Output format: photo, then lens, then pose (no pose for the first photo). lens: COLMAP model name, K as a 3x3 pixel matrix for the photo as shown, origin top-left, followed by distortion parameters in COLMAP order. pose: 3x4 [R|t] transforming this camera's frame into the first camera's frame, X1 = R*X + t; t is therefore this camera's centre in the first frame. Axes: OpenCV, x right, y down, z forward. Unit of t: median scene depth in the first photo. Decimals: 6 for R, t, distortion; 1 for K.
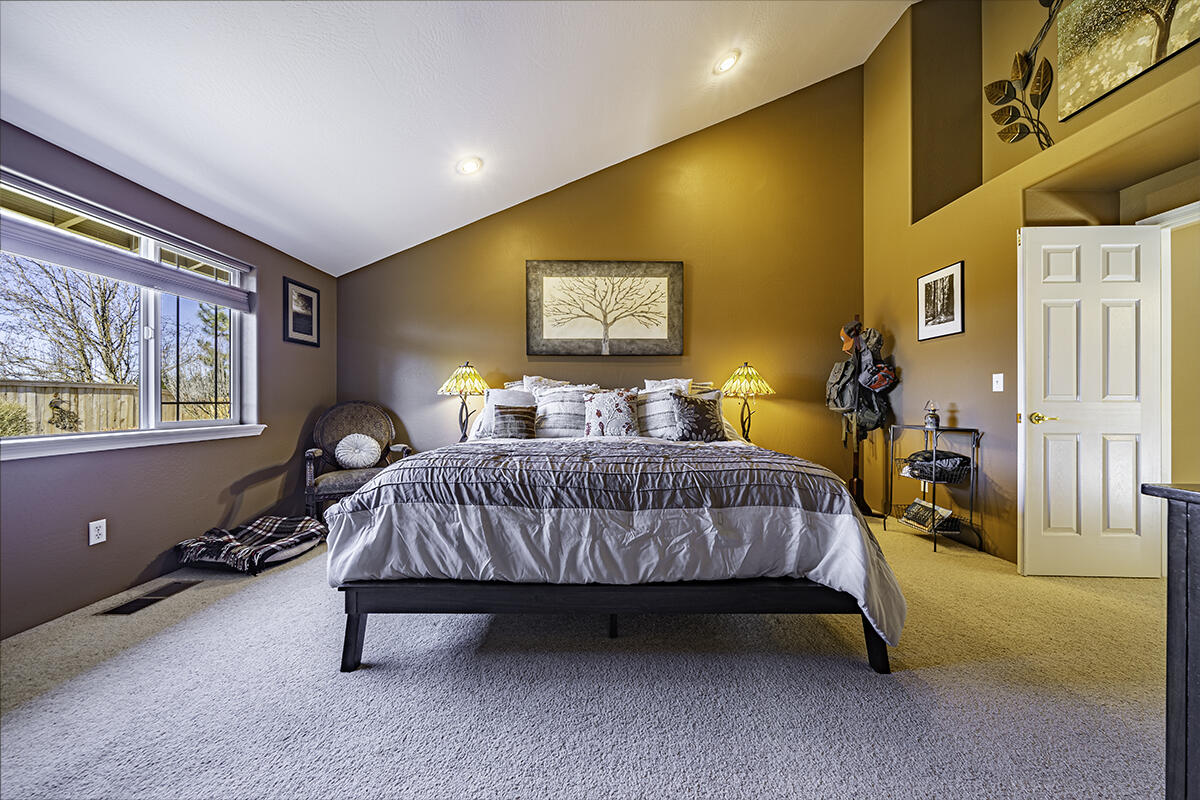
lens RADIAL K [[421.6, 0, 600.9], [0, 421.6, 403.6], [0, 0, 1]] dist [-0.001332, -0.000294]
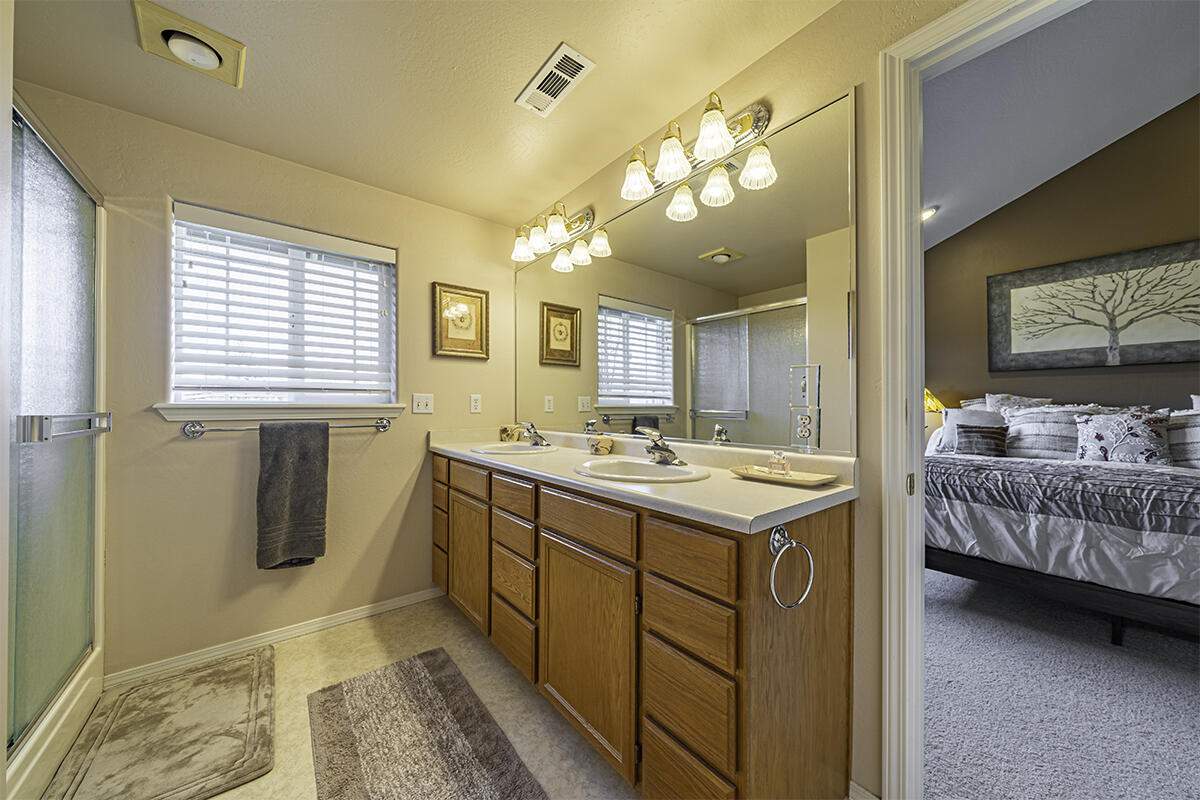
lens RADIAL K [[421.6, 0, 600.9], [0, 421.6, 403.6], [0, 0, 1]] dist [-0.001332, -0.000294]
pose [[0.632883, -0.005158, -0.774230, 0.030417], [-0.004773, 0.999933, -0.010563, -0.059735], [0.774233, 0.010380, 0.632816, -0.764121]]
